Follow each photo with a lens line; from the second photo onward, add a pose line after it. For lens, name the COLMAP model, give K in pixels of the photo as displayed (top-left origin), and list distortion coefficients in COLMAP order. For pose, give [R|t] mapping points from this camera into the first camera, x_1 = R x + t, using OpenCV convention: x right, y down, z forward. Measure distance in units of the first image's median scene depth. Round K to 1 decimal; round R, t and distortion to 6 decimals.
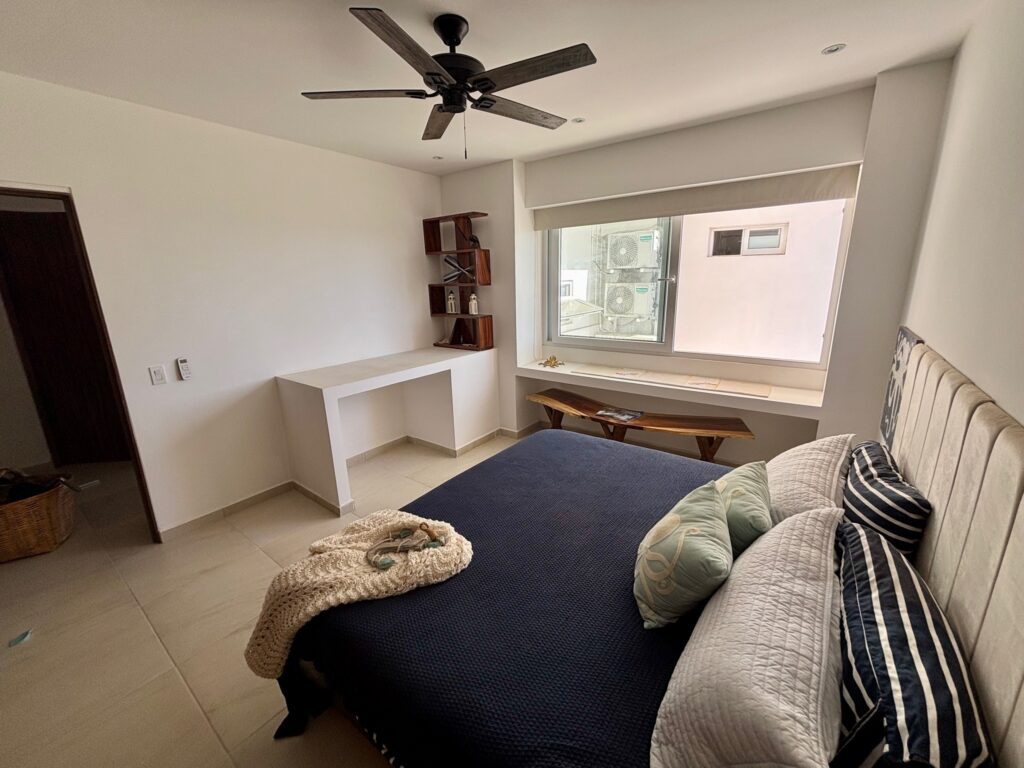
lens RADIAL K [[405.3, 0, 512.0], [0, 405.3, 384.0], [0, 0, 1]] dist [0.002929, -0.000124]
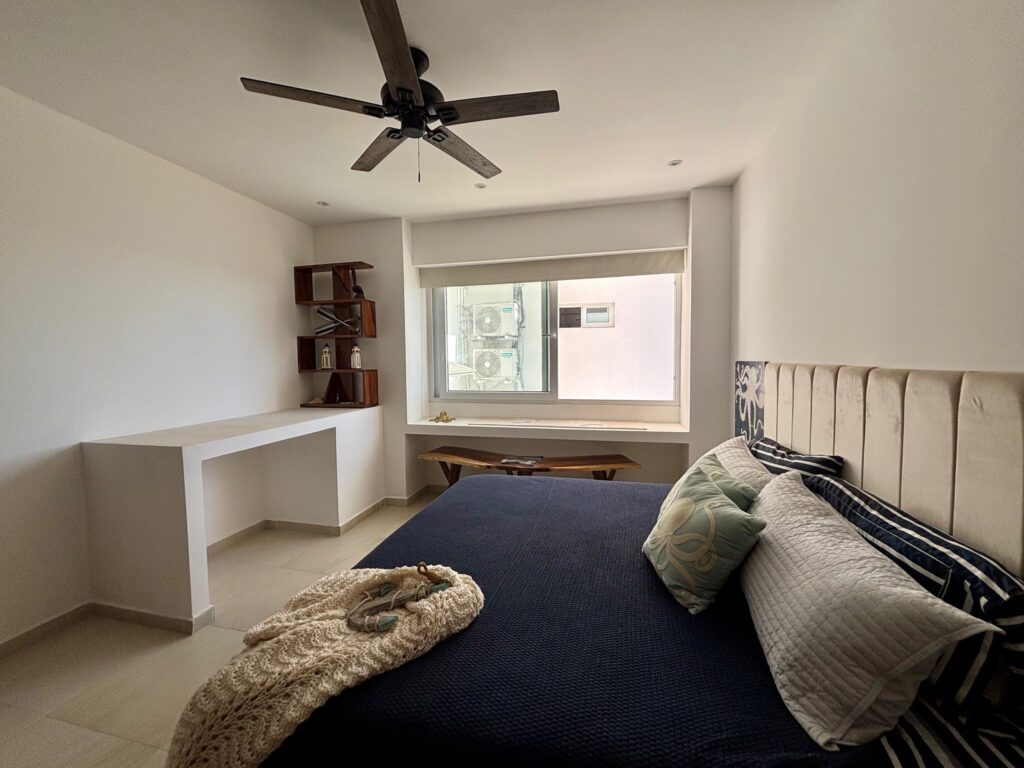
lens RADIAL K [[407.0, 0, 509.3], [0, 407.0, 384.9], [0, 0, 1]] dist [0.002626, 0.000032]
pose [[0.918681, -0.010949, 0.394849, -0.167386], [0.089720, 0.979272, -0.181594, 0.072382], [-0.384676, 0.202253, 0.900621, 0.063898]]
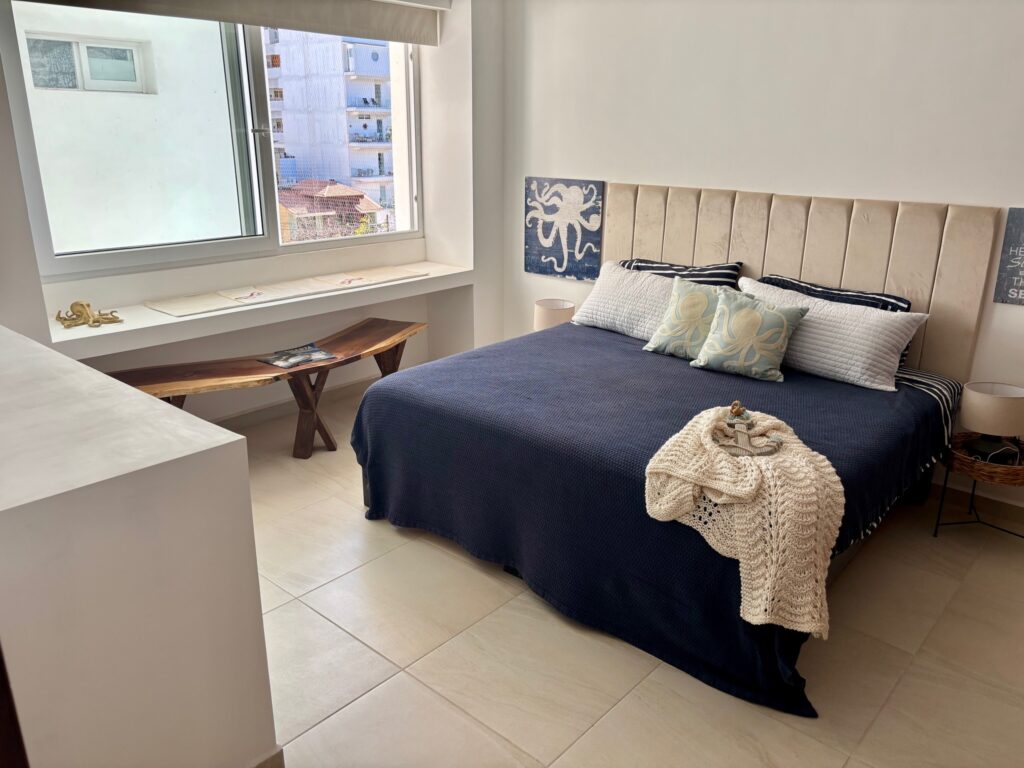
lens RADIAL K [[772.2, 0, 512.0], [0, 772.2, 384.0], [0, 0, 1]] dist [0.052838, -0.076305]
pose [[0.084115, -0.284876, 0.954867, -0.843311], [0.239143, 0.936028, 0.258189, -0.112092], [-0.967334, 0.206633, 0.146860, 0.553328]]
